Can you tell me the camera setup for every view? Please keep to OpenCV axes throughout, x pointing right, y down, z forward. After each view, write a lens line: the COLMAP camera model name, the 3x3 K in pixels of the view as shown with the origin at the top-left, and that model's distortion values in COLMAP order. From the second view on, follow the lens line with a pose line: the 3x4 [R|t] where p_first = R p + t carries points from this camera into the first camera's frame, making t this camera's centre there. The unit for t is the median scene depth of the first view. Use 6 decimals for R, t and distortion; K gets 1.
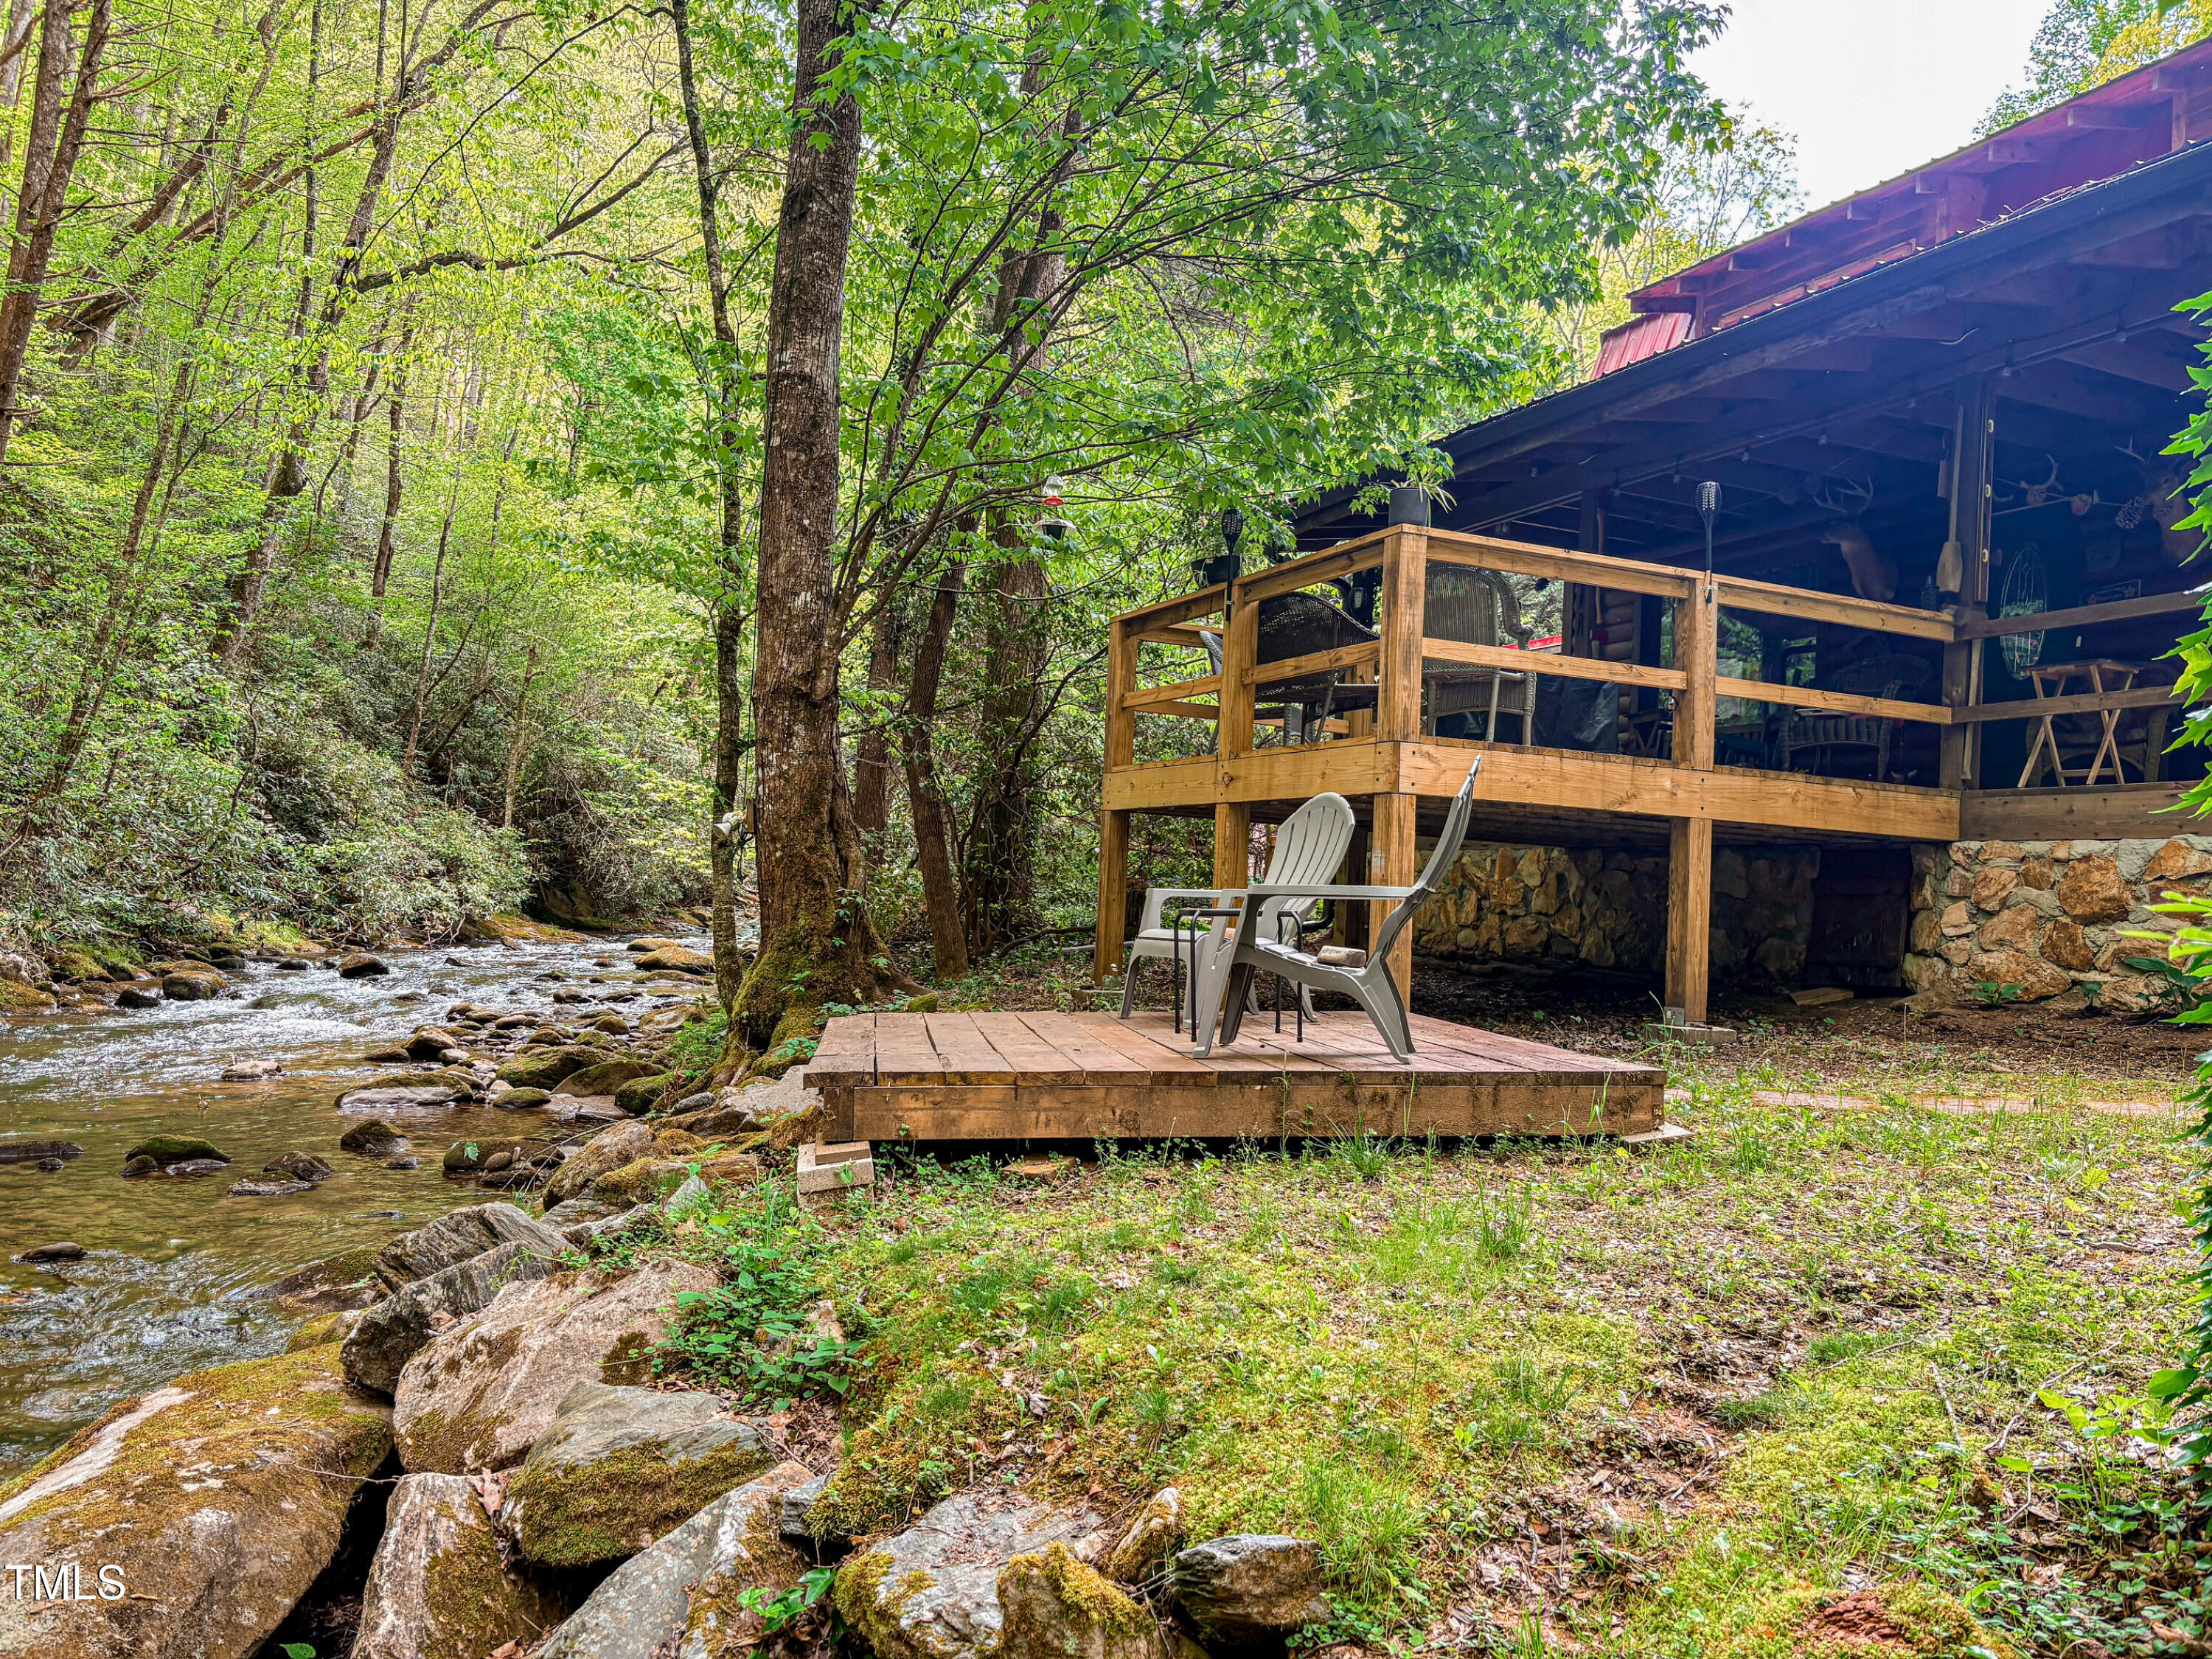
lens RADIAL K [[1675.6, 0, 1106.0], [0, 1675.6, 829.5], [0, 0, 1]] dist [0.117981, -0.143641]
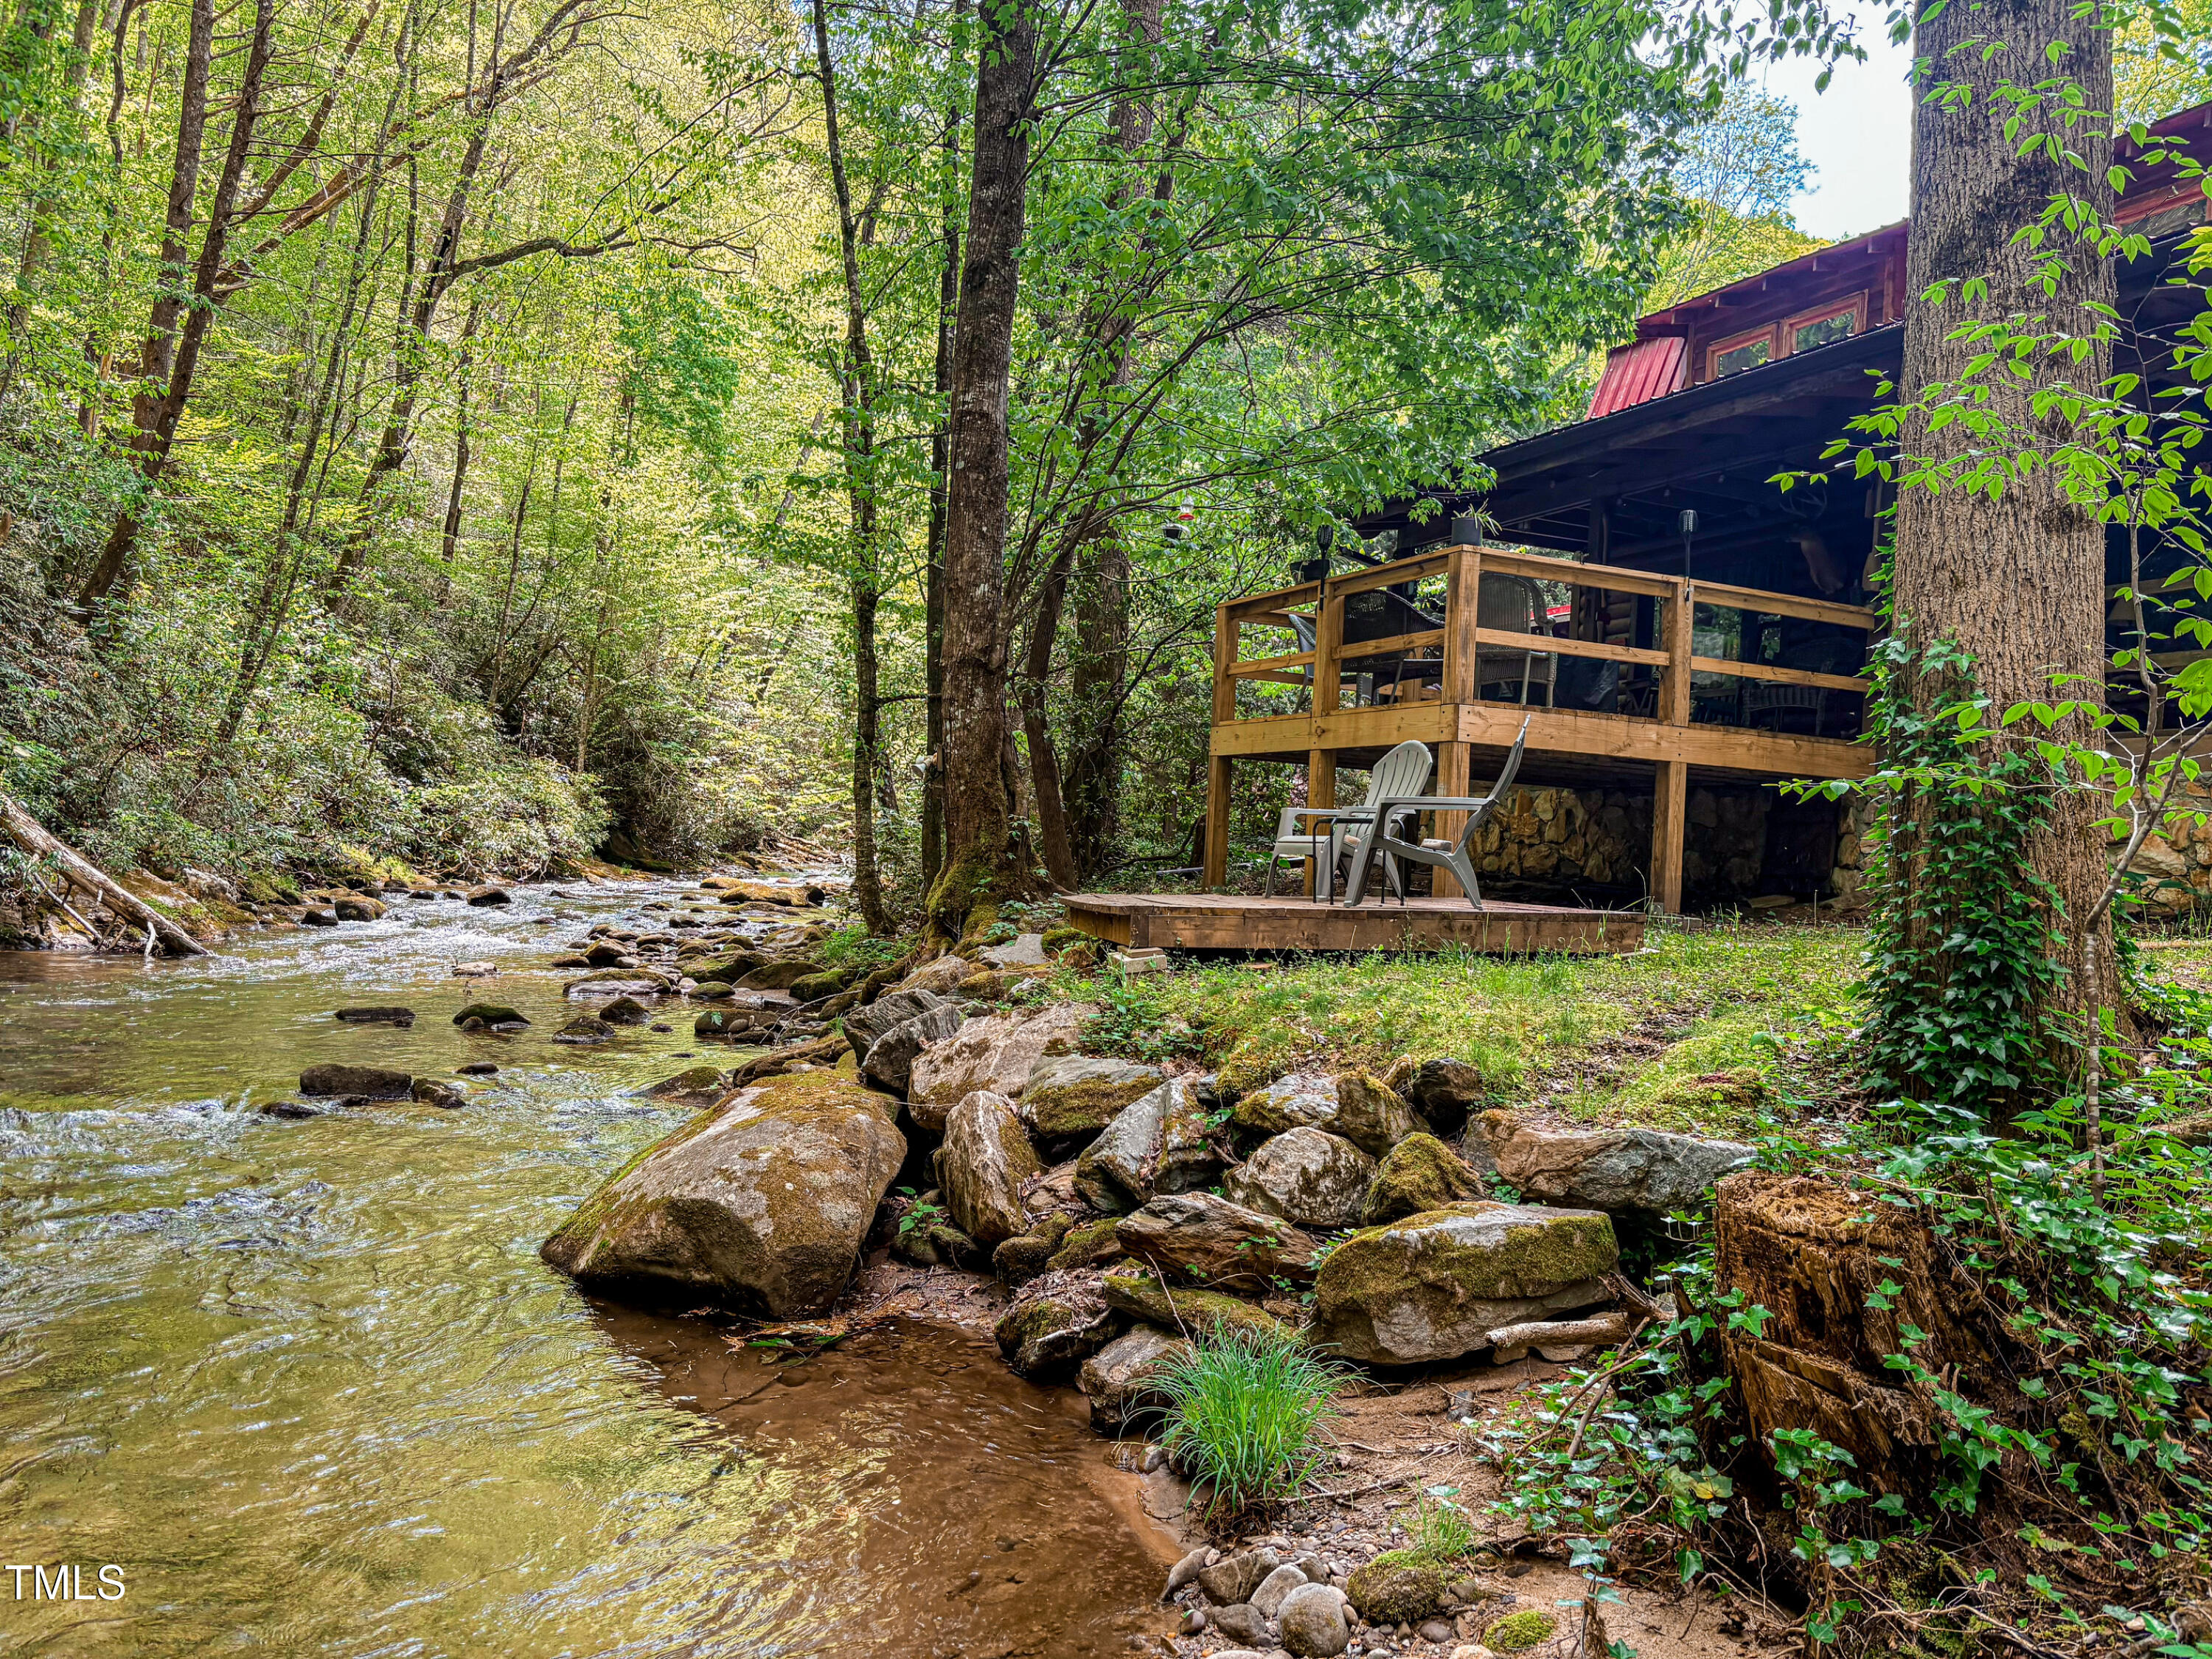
lens RADIAL K [[1675.6, 0, 1106.0], [0, 1675.6, 829.5], [0, 0, 1]] dist [0.117981, -0.143641]
pose [[0.999976, 0.006270, 0.003081, -0.092702], [-0.006350, 0.999626, 0.026589, 0.012149], [-0.002913, -0.026608, 0.999642, -0.298268]]
